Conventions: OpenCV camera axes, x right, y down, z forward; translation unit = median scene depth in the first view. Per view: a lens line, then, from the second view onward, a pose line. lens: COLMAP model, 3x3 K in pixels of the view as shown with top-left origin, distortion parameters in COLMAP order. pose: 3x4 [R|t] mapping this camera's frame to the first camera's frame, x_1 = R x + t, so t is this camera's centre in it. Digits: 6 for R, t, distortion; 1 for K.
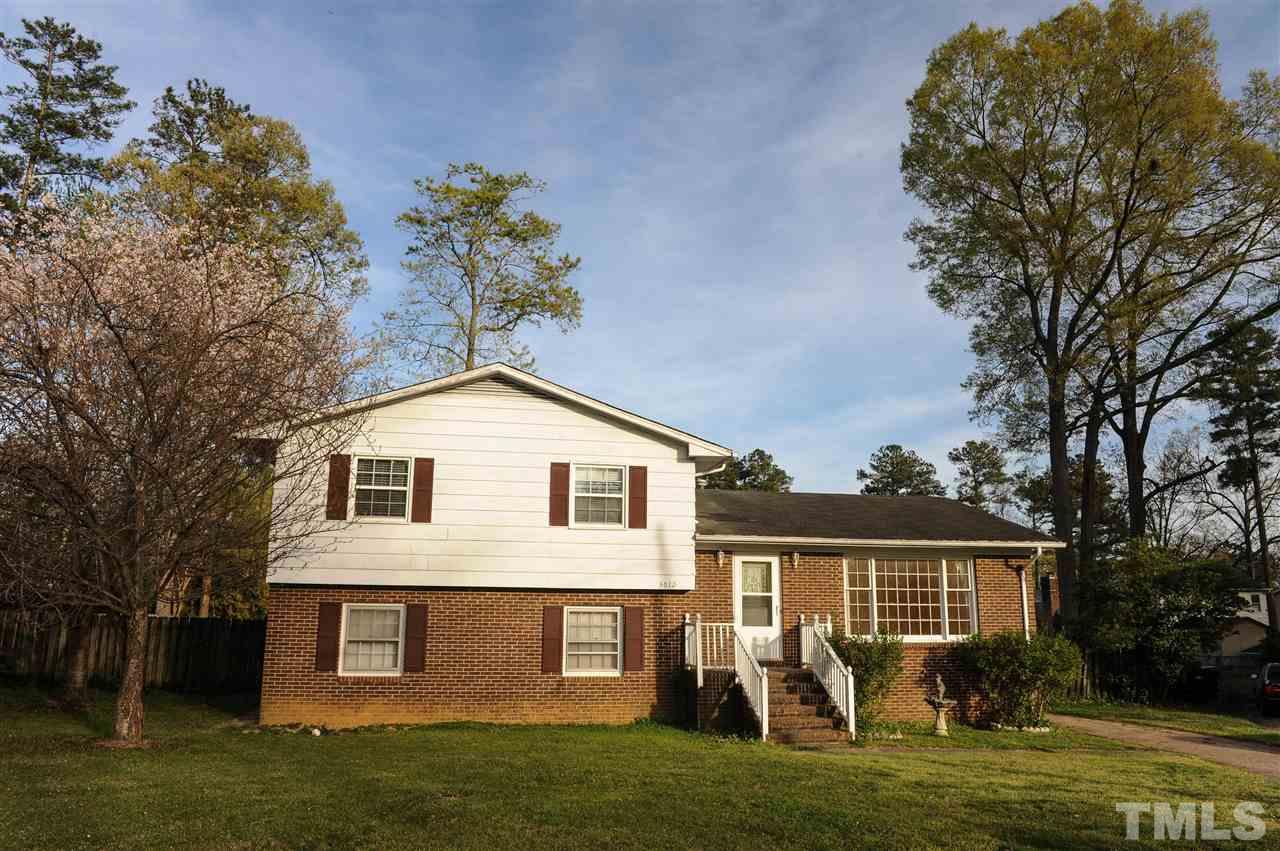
lens RADIAL K [[877.3, 0, 640.0], [0, 877.3, 425.5], [0, 0, 1]] dist [-0.053598, -0.003866]
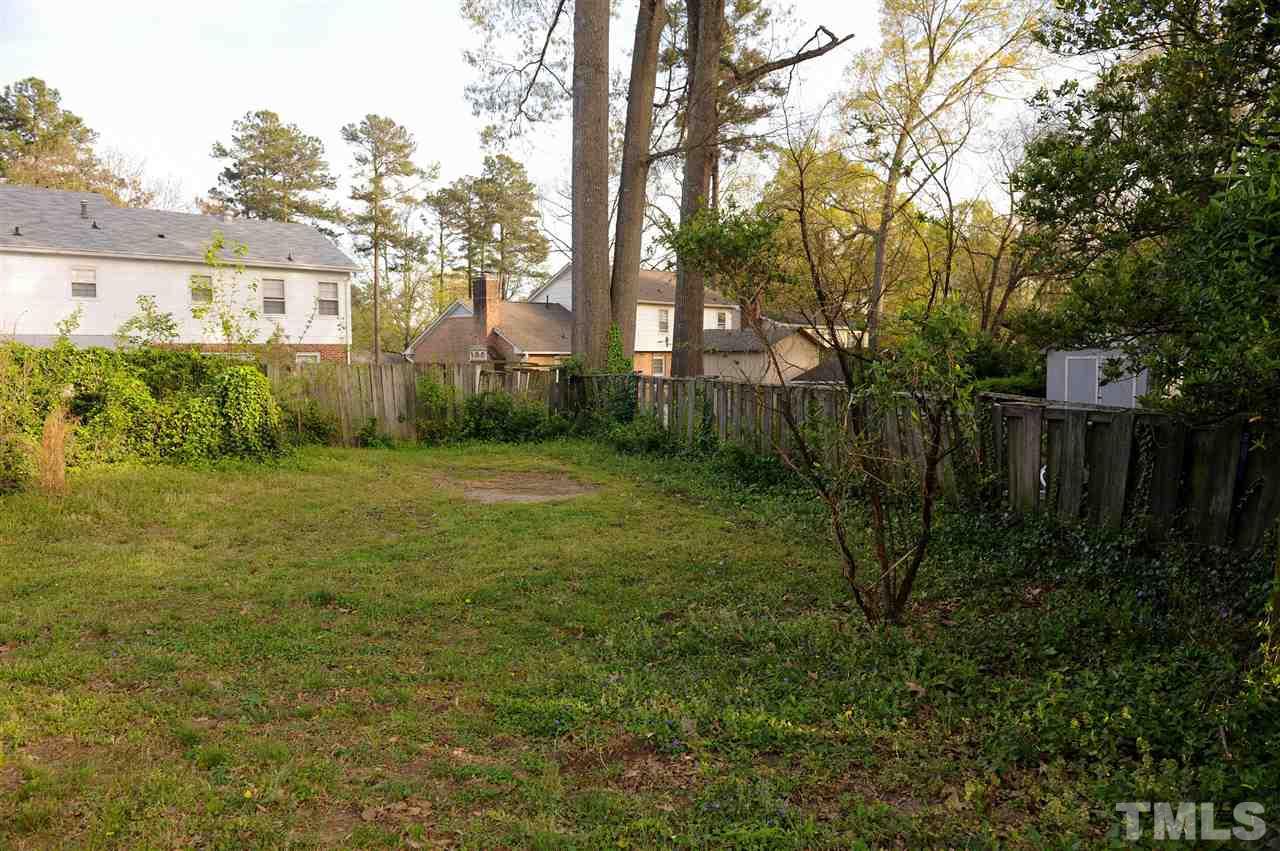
lens RADIAL K [[877.3, 0, 640.0], [0, 877.3, 425.5], [0, 0, 1]] dist [-0.053598, -0.003866]
pose [[0.788164, -0.063895, 0.612140, 0.096873], [-0.117959, 0.960476, 0.252133, 0.064251], [-0.604056, -0.270930, 0.749476, 0.252697]]
